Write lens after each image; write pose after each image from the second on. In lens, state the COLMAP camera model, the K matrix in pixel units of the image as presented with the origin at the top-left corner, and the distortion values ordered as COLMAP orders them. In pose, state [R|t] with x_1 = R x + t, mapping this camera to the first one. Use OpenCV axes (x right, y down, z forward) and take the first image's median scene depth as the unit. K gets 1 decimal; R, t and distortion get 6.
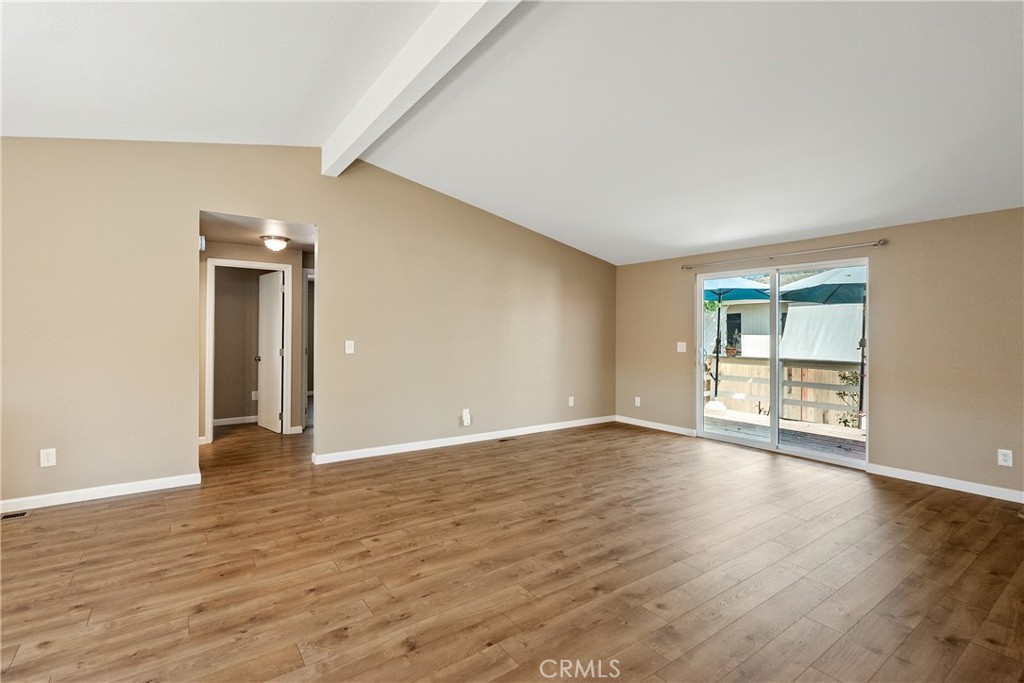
lens RADIAL K [[463.0, 0, 507.5], [0, 463.0, 338.5], [0, 0, 1]] dist [-0.003459, 0.001497]
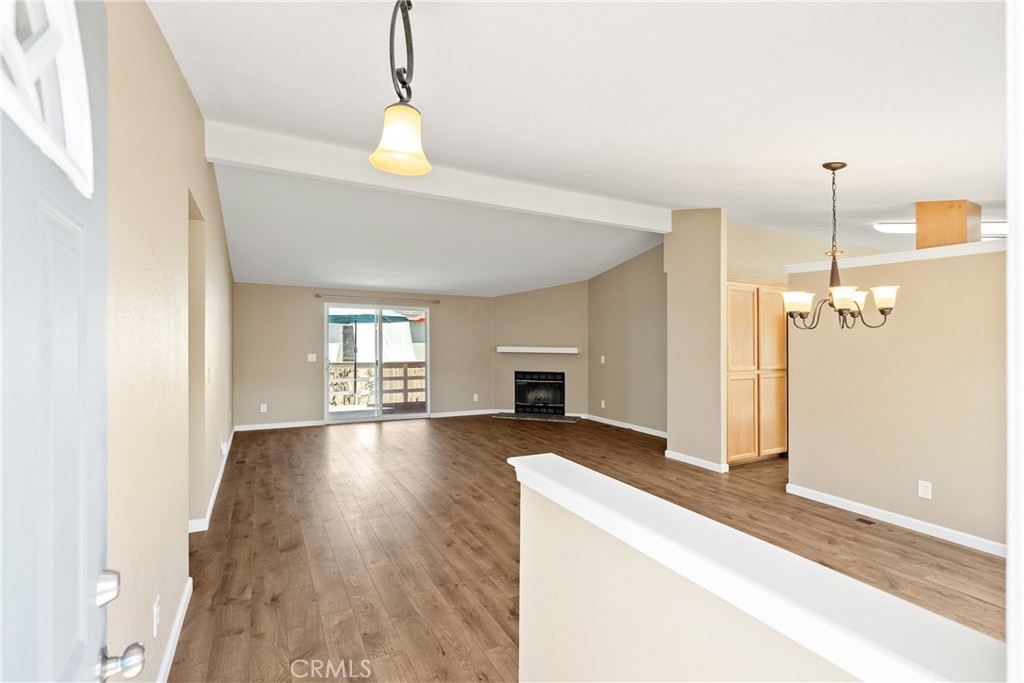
lens RADIAL K [[463.0, 0, 508.7], [0, 463.0, 342.2], [0, 0, 1]] dist [-0.003459, 0.001497]
pose [[0.144444, -0.007071, 0.989488, -1.920755], [0.000213, 0.999975, 0.007115, -0.078649], [-0.989513, -0.000817, 0.144442, 0.684883]]
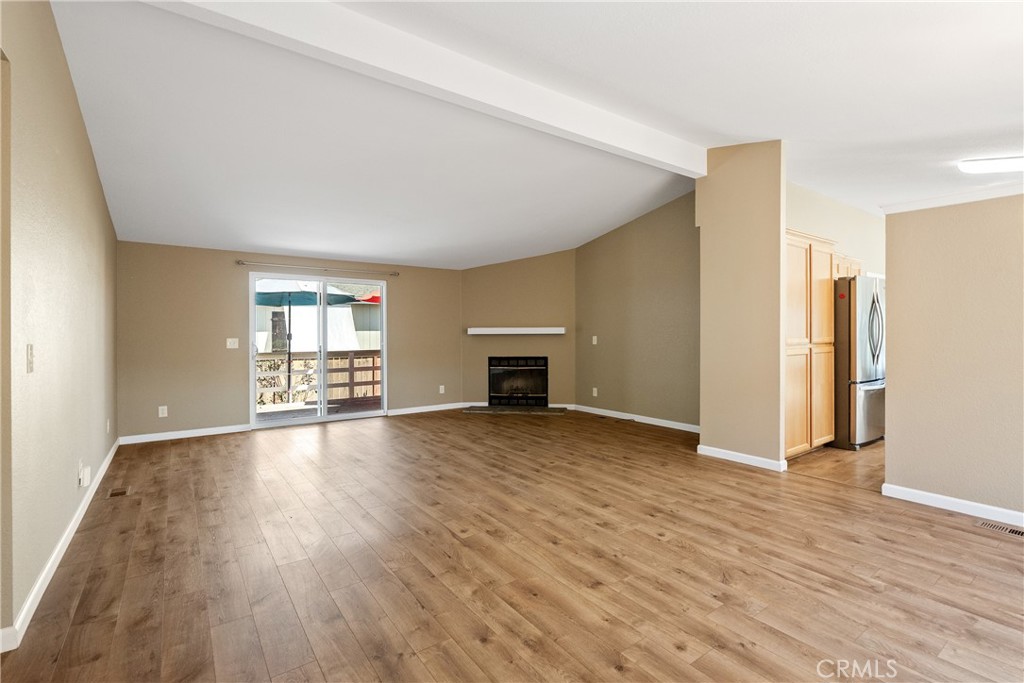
lens RADIAL K [[463.0, 0, 514.4], [0, 463.0, 324.0], [0, 0, 1]] dist [-0.003459, 0.001497]
pose [[0.002132, 0.013393, 0.999908, -1.437098], [0.013093, 0.999824, -0.013420, -0.003526], [-0.999912, 0.013121, 0.001956, 0.971321]]
